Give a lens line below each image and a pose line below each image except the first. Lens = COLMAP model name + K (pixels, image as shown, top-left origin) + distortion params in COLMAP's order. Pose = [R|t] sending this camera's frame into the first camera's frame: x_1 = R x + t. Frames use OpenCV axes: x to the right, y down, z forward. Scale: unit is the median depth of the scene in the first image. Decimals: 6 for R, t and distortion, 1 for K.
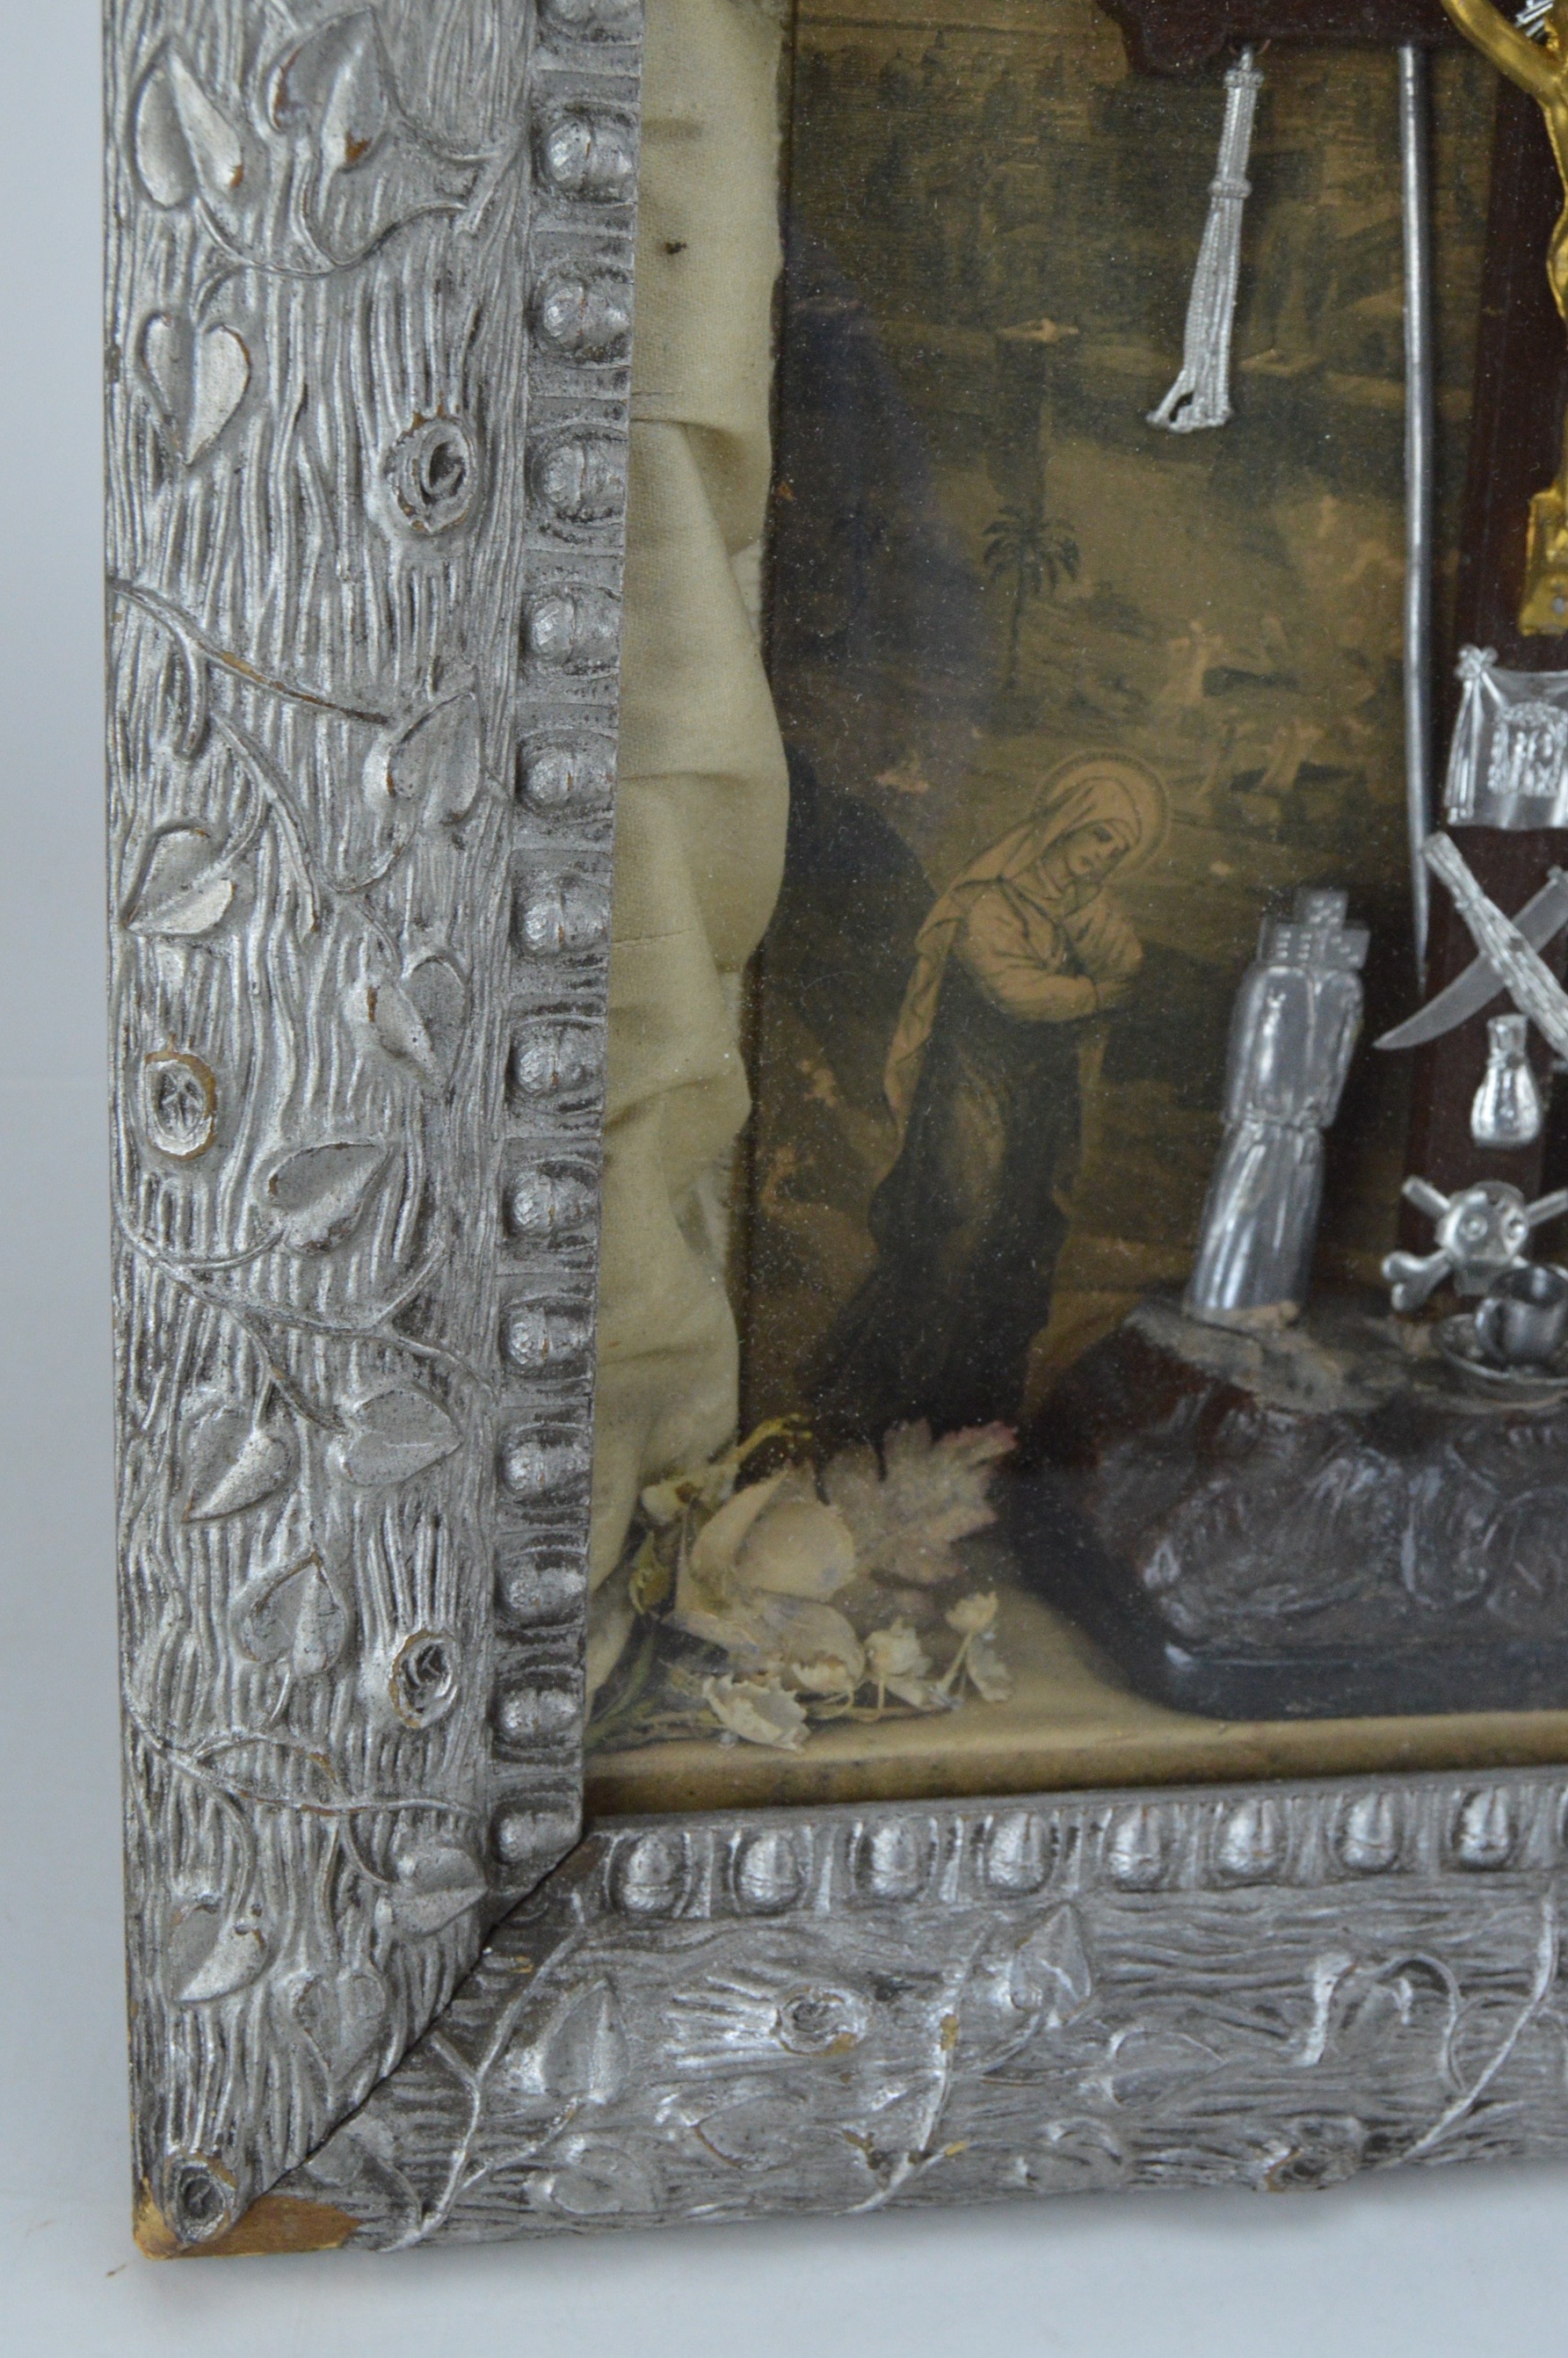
lens RADIAL K [[2914.9, 0, 789.5], [0, 2914.9, 1125.6], [0, 0, 1]] dist [-0.074062, 0.037168]
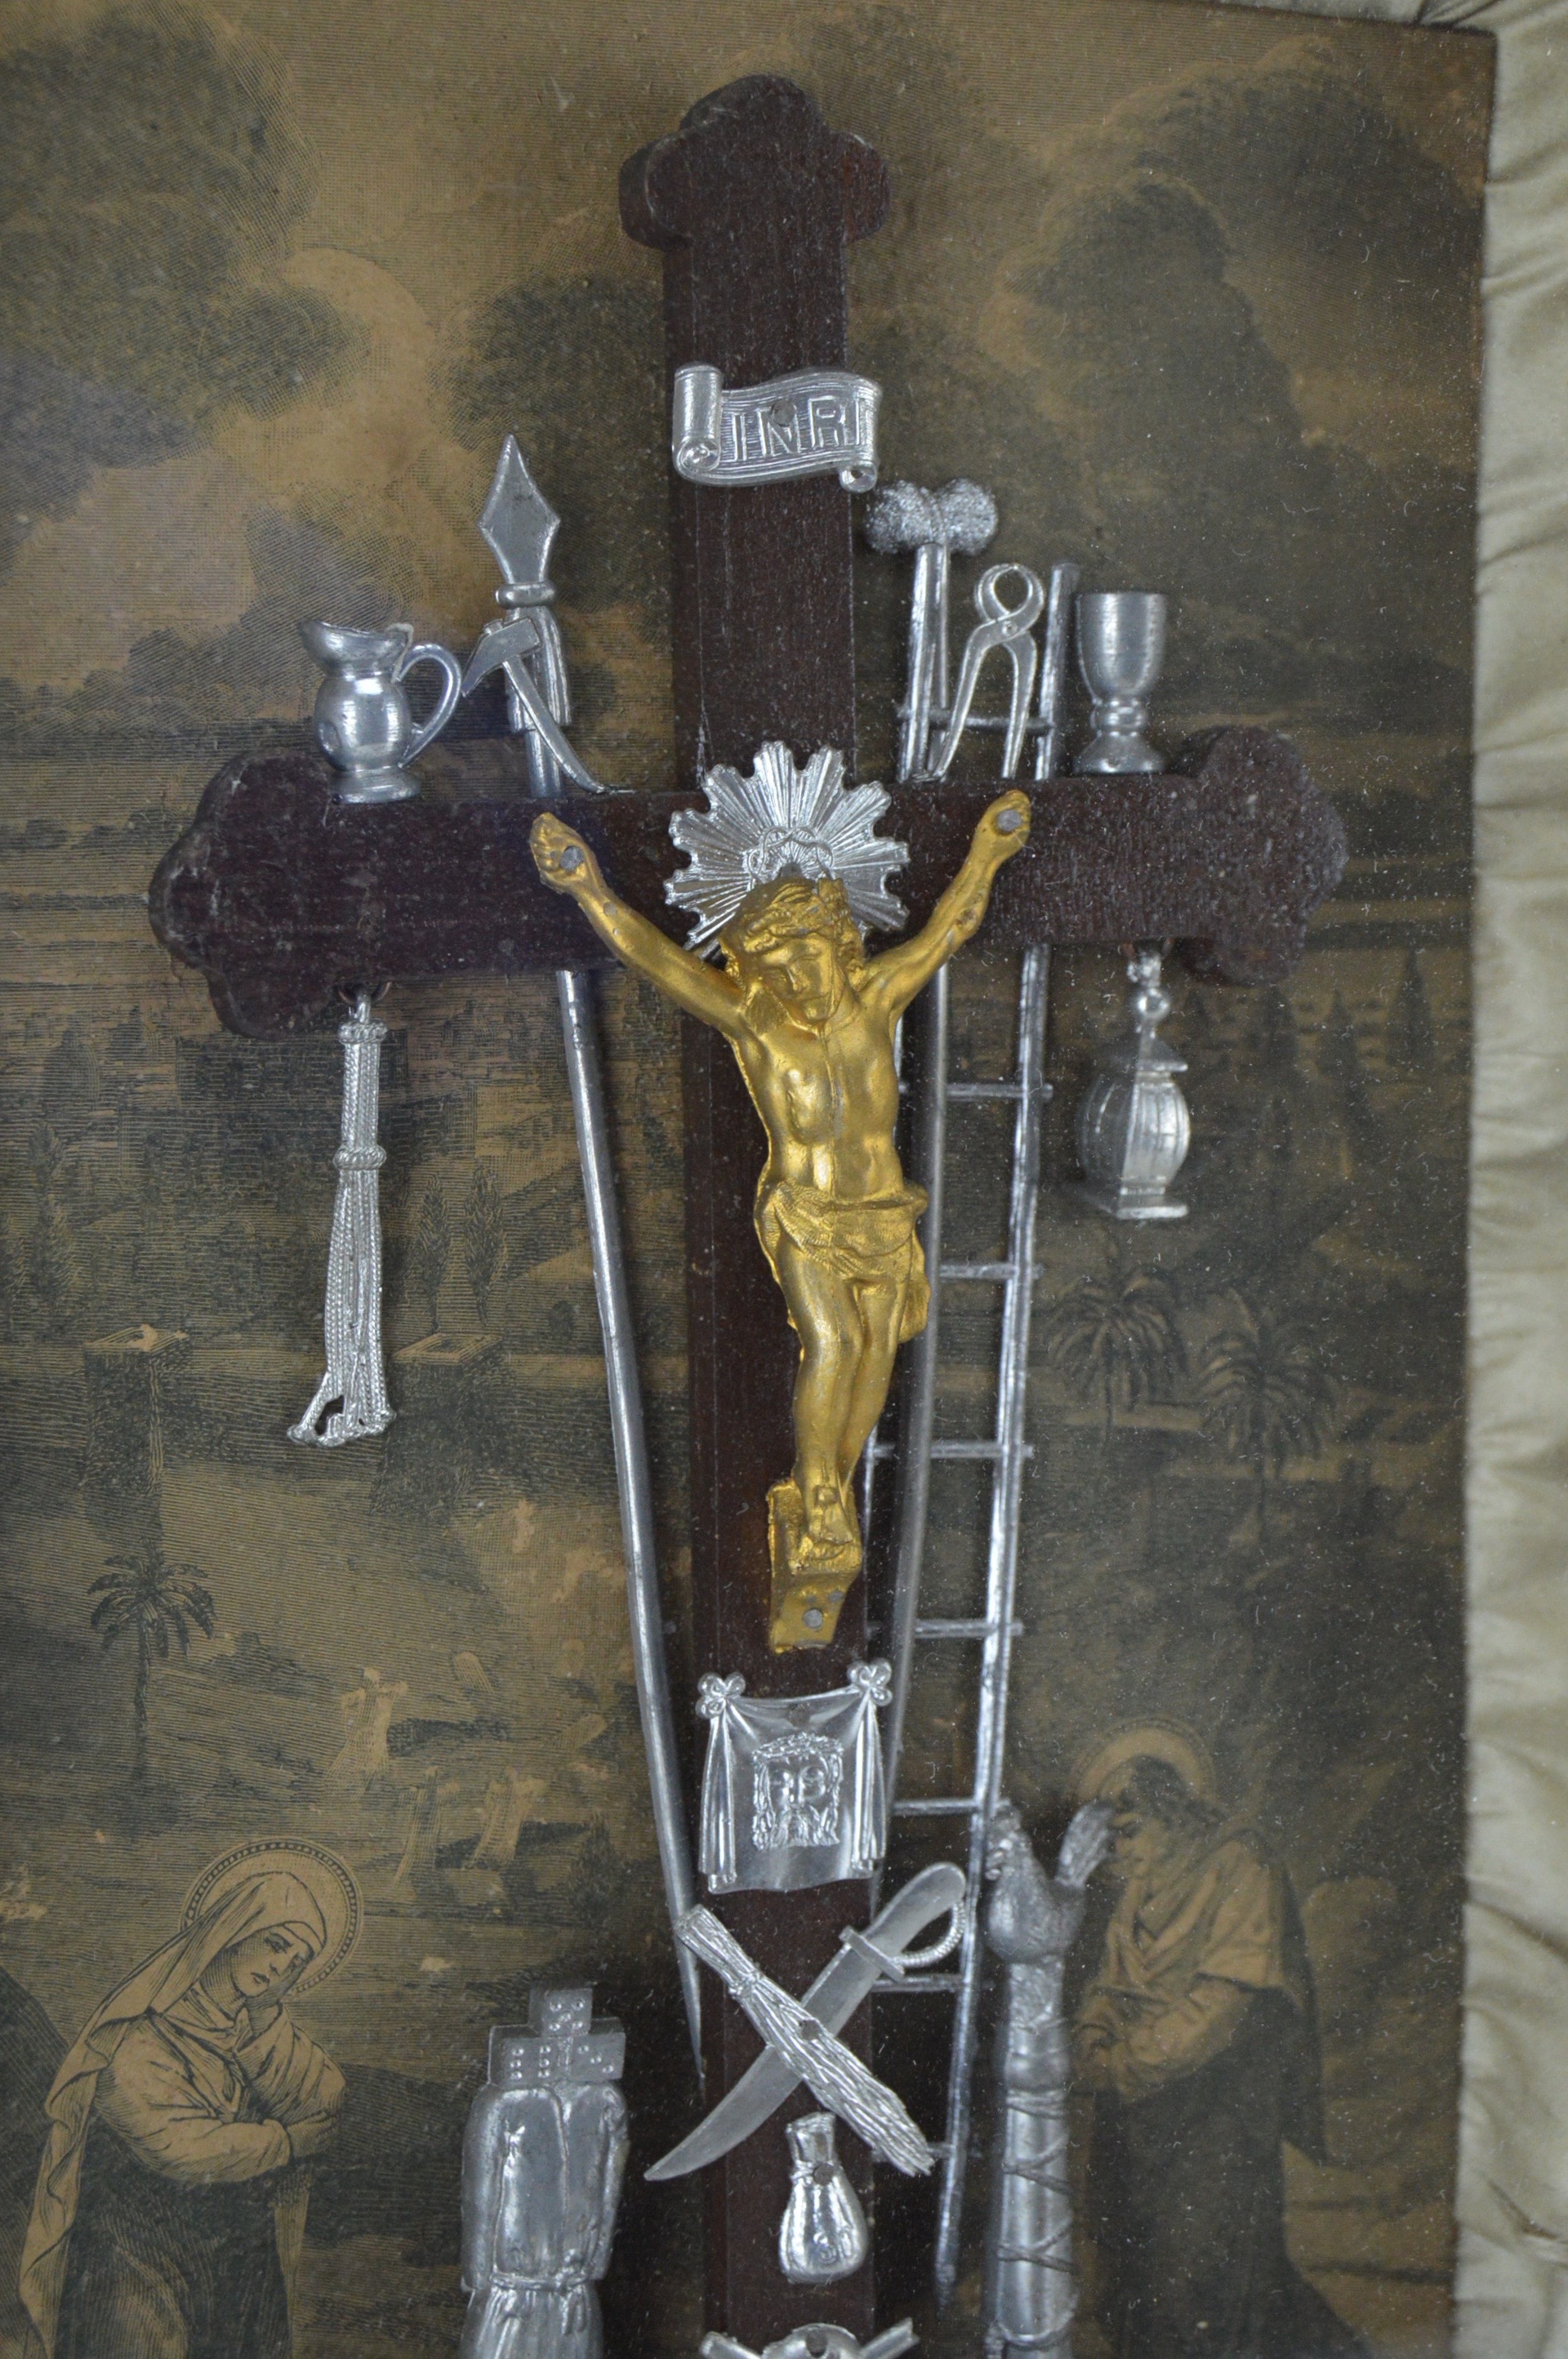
lens RADIAL K [[3731.9, 0, 784.0], [0, 3731.9, 1179.5], [0, 0, 1]] dist [-0.034502, -0.038425]
pose [[0.981257, -0.065485, 0.181239, 0.076168], [0.094300, 0.983364, -0.155251, -0.138944], [-0.168057, 0.169432, 0.971107, -0.033252]]
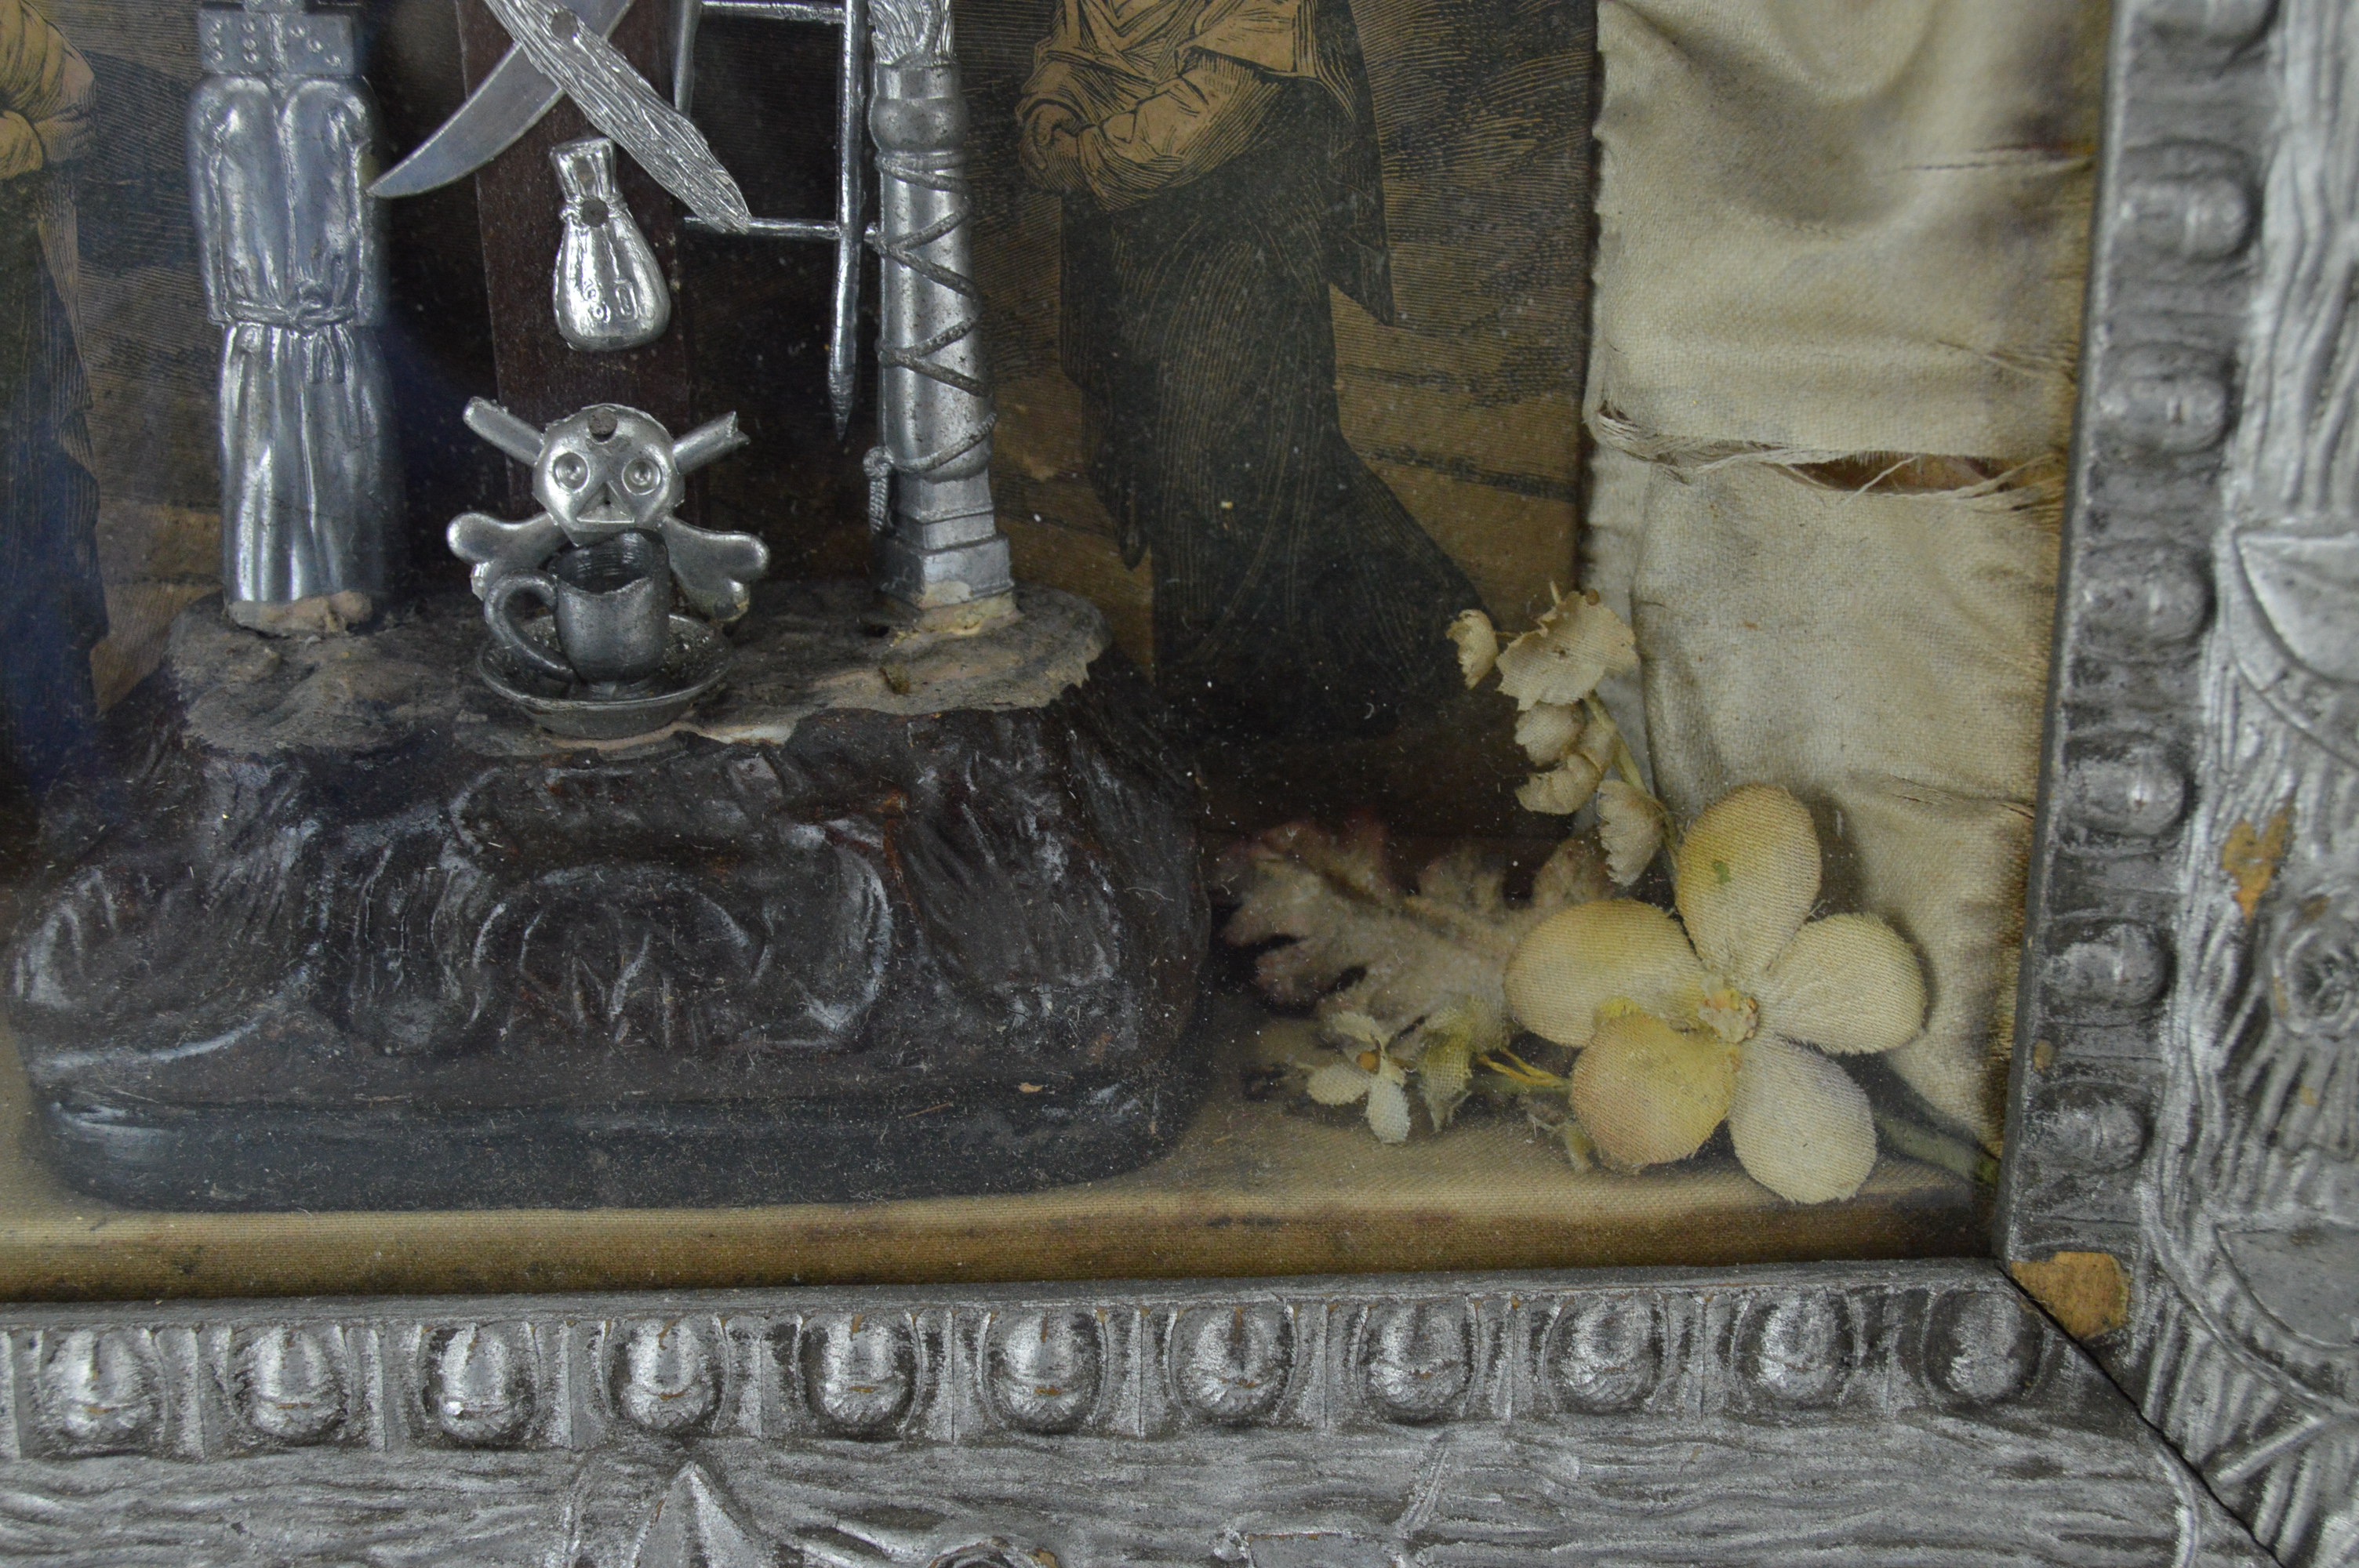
lens RADIAL K [[3029.3, 0, 1179.5], [0, 3029.3, 784.0], [0, 0, 1]] dist [-0.065440, 0.034542]
pose [[0.986010, 0.001745, -0.166676, 0.513546], [0.013809, 0.995653, 0.092113, 0.046504], [0.166112, -0.093126, 0.981700, 0.369408]]
